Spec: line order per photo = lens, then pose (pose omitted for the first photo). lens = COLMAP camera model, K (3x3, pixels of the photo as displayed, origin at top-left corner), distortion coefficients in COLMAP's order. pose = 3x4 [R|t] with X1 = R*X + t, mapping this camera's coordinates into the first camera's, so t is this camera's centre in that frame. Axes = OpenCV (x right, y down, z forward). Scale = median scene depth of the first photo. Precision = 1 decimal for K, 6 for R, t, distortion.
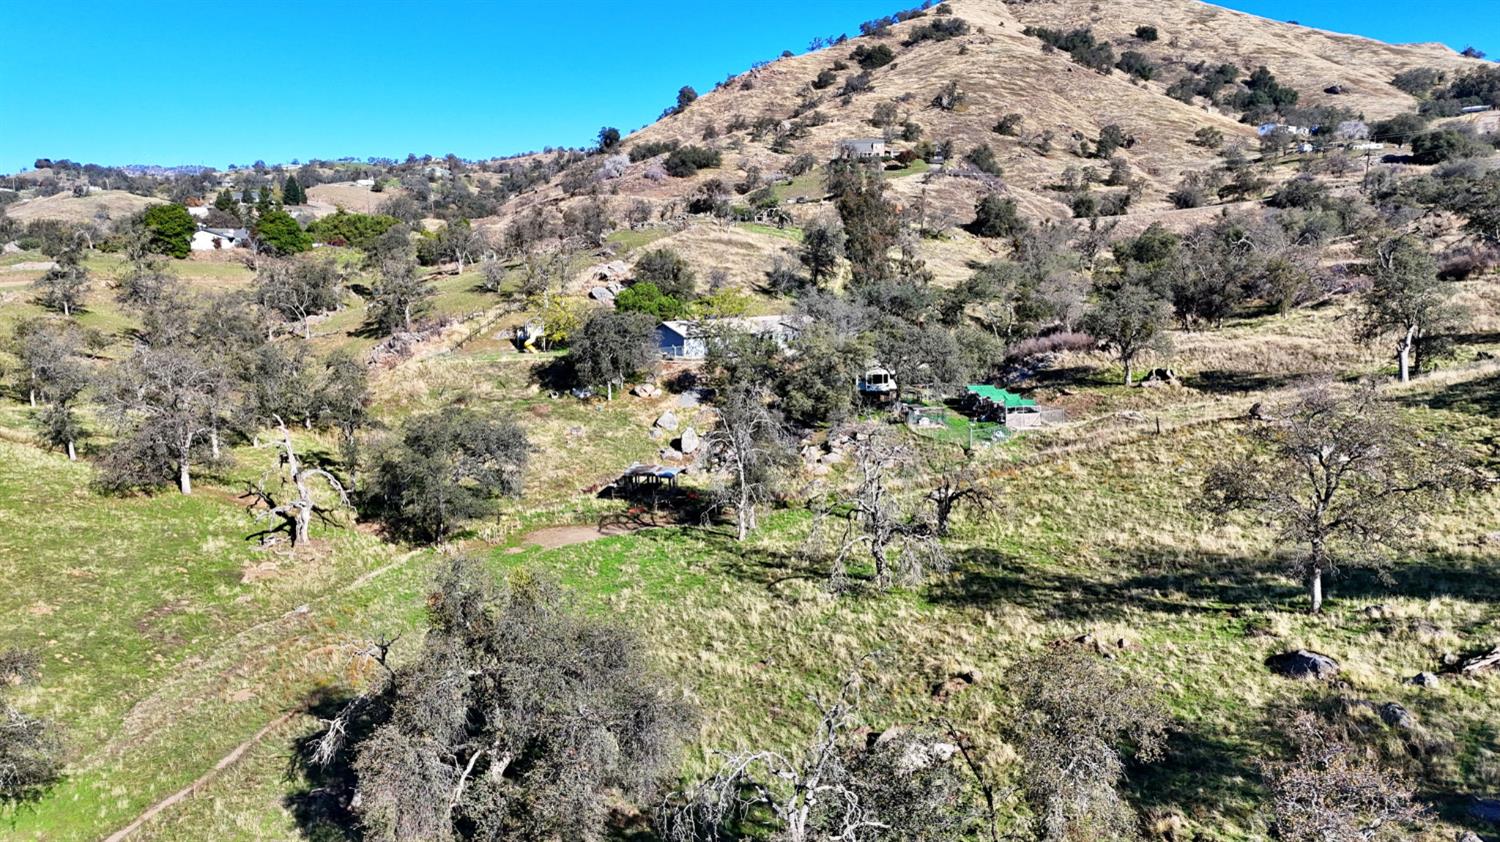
lens RADIAL K [[1106.6, 0, 751.6], [0, 1106.6, 421.3], [0, 0, 1]] dist [0.080598, -0.068514]
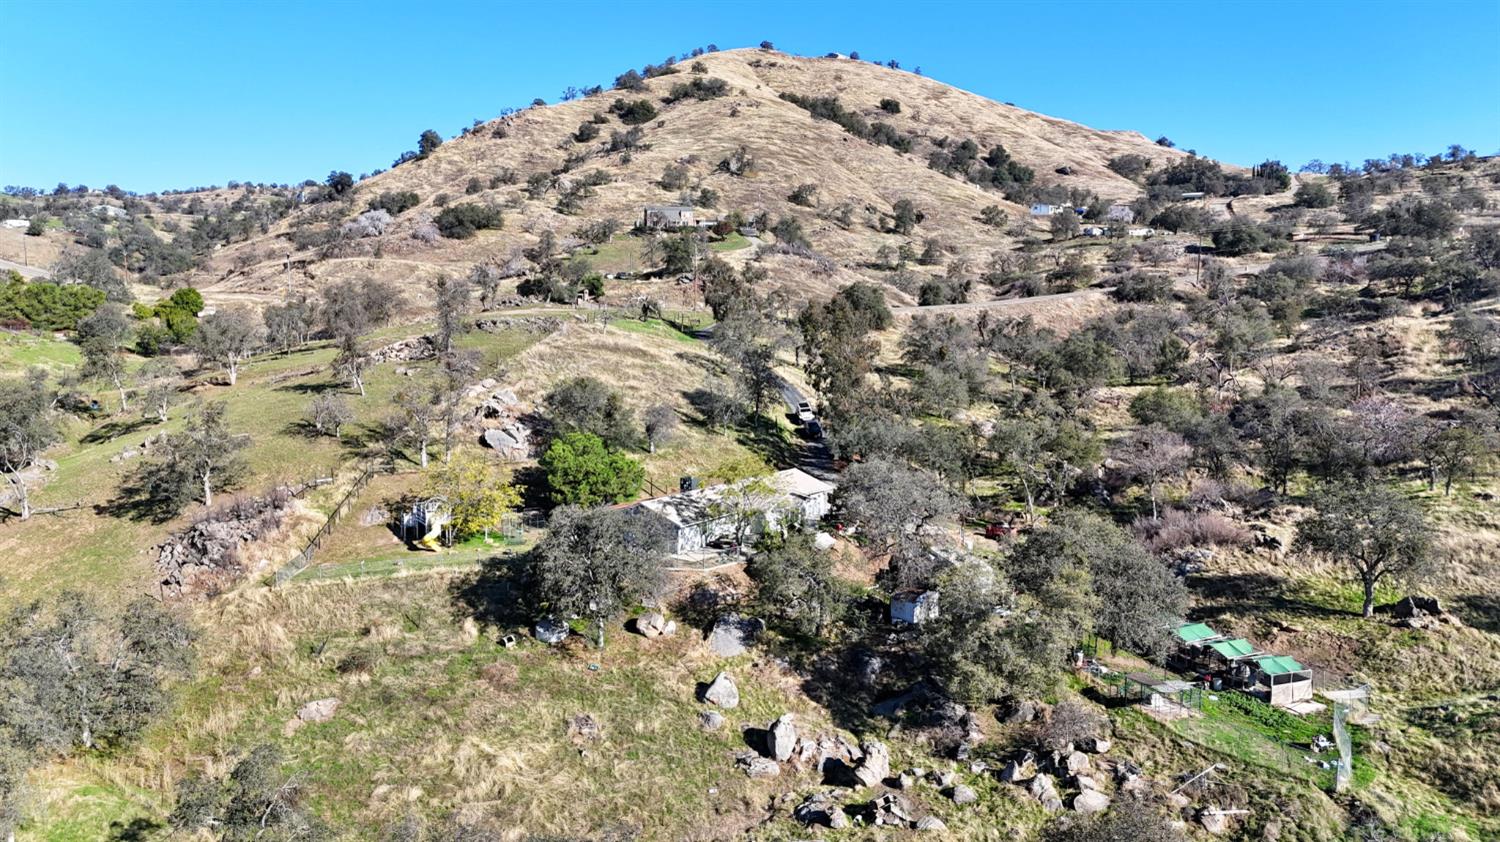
lens RADIAL K [[1106.6, 0, 751.6], [0, 1106.6, 421.3], [0, 0, 1]] dist [0.080598, -0.068514]
pose [[0.965854, -0.013373, 0.258742, -0.057653], [0.023834, 0.999019, -0.037335, -0.034147], [-0.257989, 0.042227, 0.965225, 0.093780]]
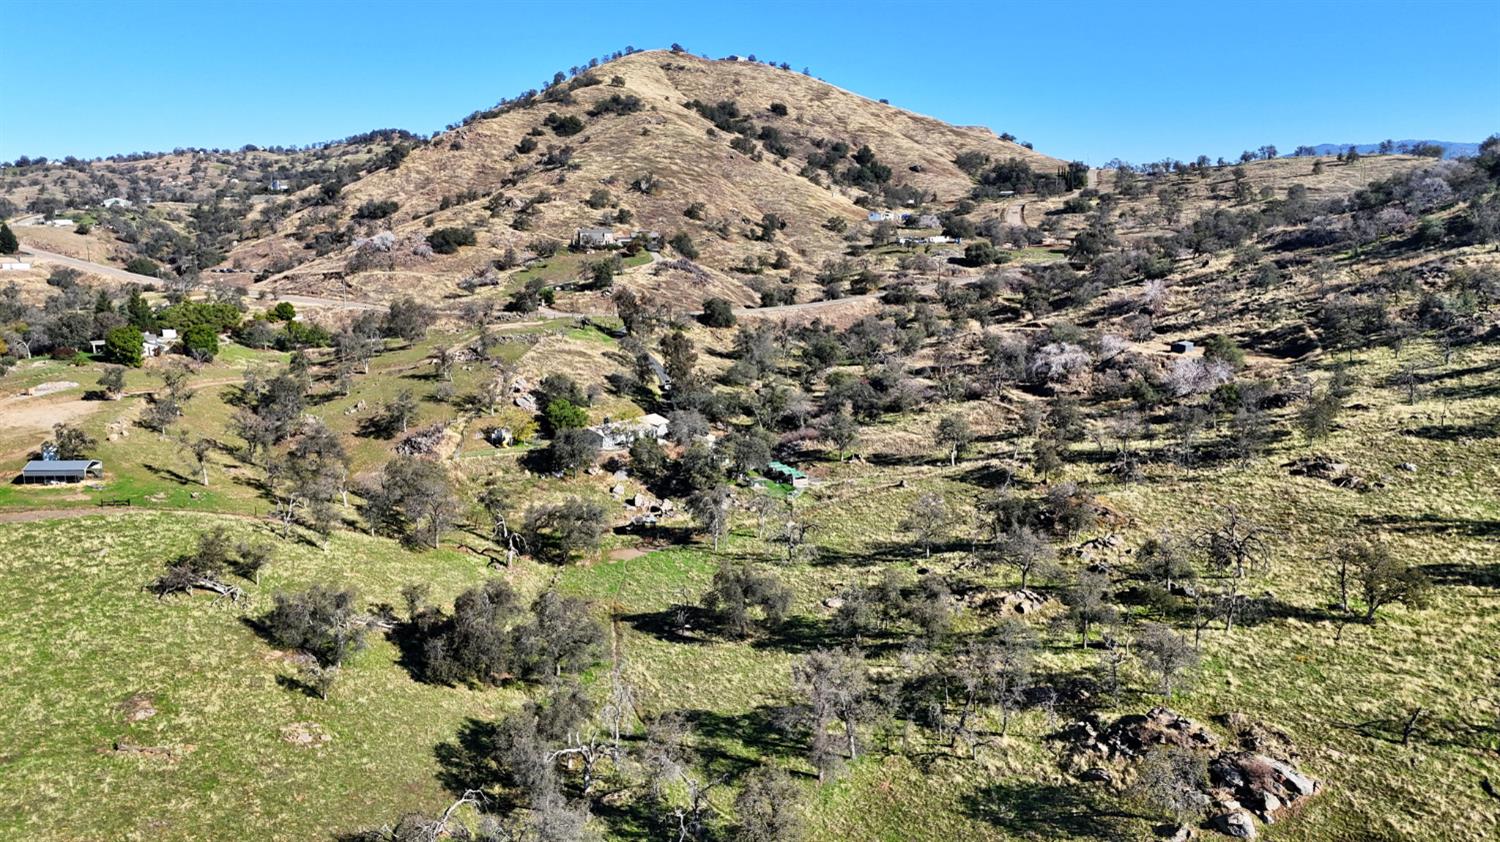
lens RADIAL K [[1106.6, 0, 751.6], [0, 1106.6, 421.3], [0, 0, 1]] dist [0.080598, -0.068514]
pose [[0.947581, -0.041186, 0.316850, -0.117653], [0.038195, 0.999148, 0.015646, -0.035606], [-0.317224, -0.002723, 0.948347, -0.225915]]
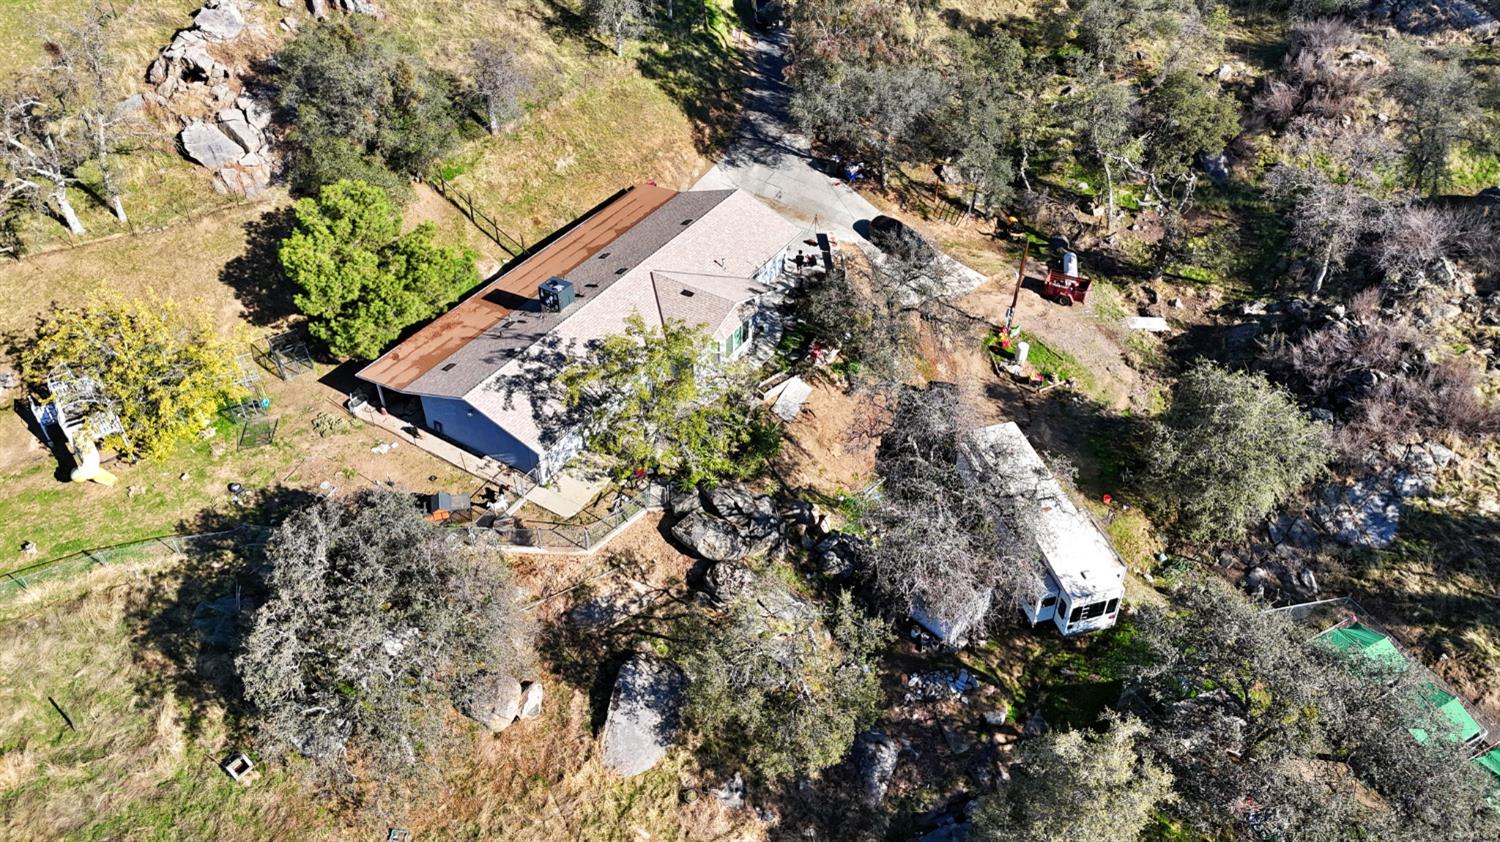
lens RADIAL K [[1106.6, 0, 751.6], [0, 1106.6, 421.3], [0, 0, 1]] dist [0.080598, -0.068514]
pose [[0.948043, -0.193736, 0.252352, -0.025418], [0.032184, 0.847536, 0.529762, -0.085201], [-0.316511, -0.494115, 0.809735, 0.196920]]
